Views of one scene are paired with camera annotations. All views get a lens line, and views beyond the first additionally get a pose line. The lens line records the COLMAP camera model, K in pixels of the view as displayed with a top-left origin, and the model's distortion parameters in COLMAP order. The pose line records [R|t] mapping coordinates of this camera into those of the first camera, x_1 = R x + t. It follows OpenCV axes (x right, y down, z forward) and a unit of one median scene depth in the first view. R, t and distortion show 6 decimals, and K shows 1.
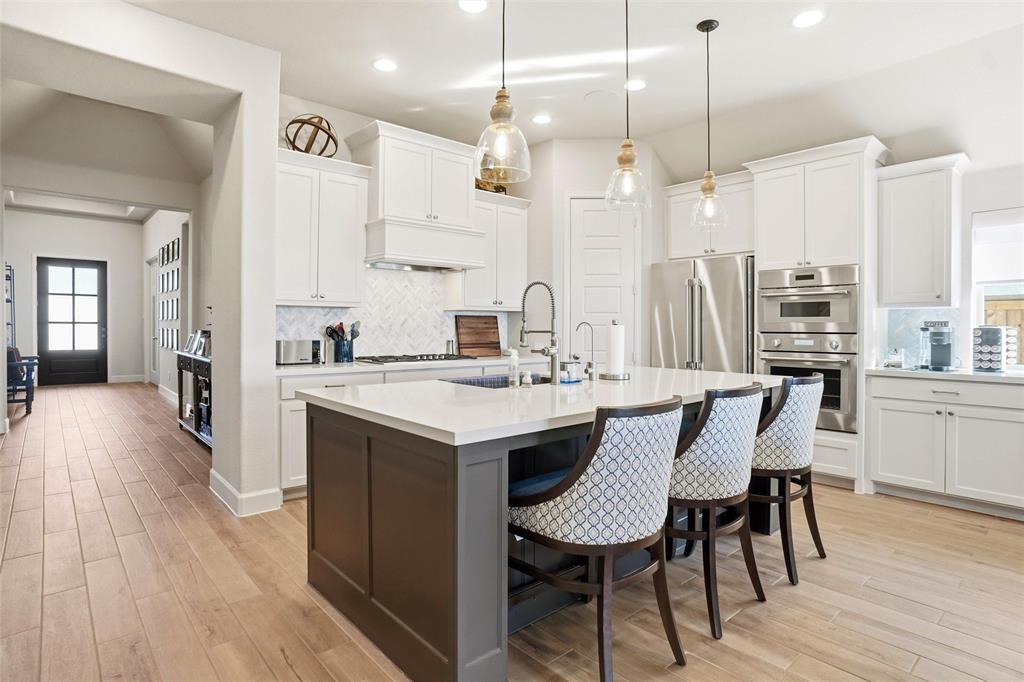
lens RADIAL K [[531.0, 0, 520.5], [0, 531.0, 332.4], [0, 0, 1]] dist [-0.045049, 0.011560]
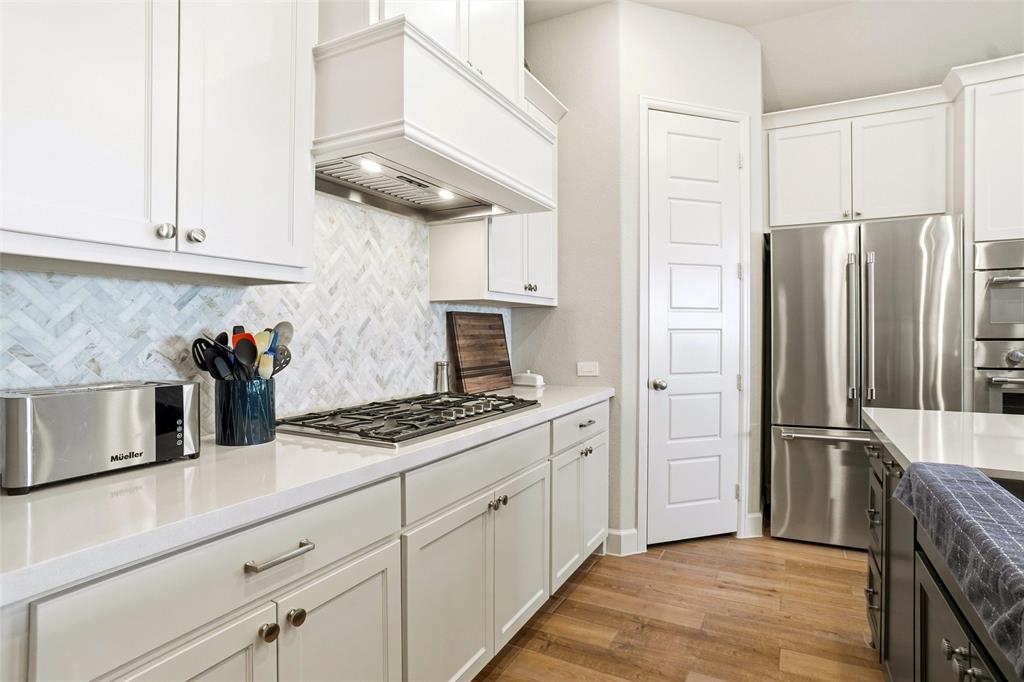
lens RADIAL K [[531.0, 0, 506.5], [0, 531.0, 339.2], [0, 0, 1]] dist [-0.045049, 0.011560]
pose [[0.939478, -0.011272, 0.342425, -0.259184], [0.010976, 0.999936, 0.002803, -0.007863], [-0.342435, 0.001126, 0.939541, 0.550634]]
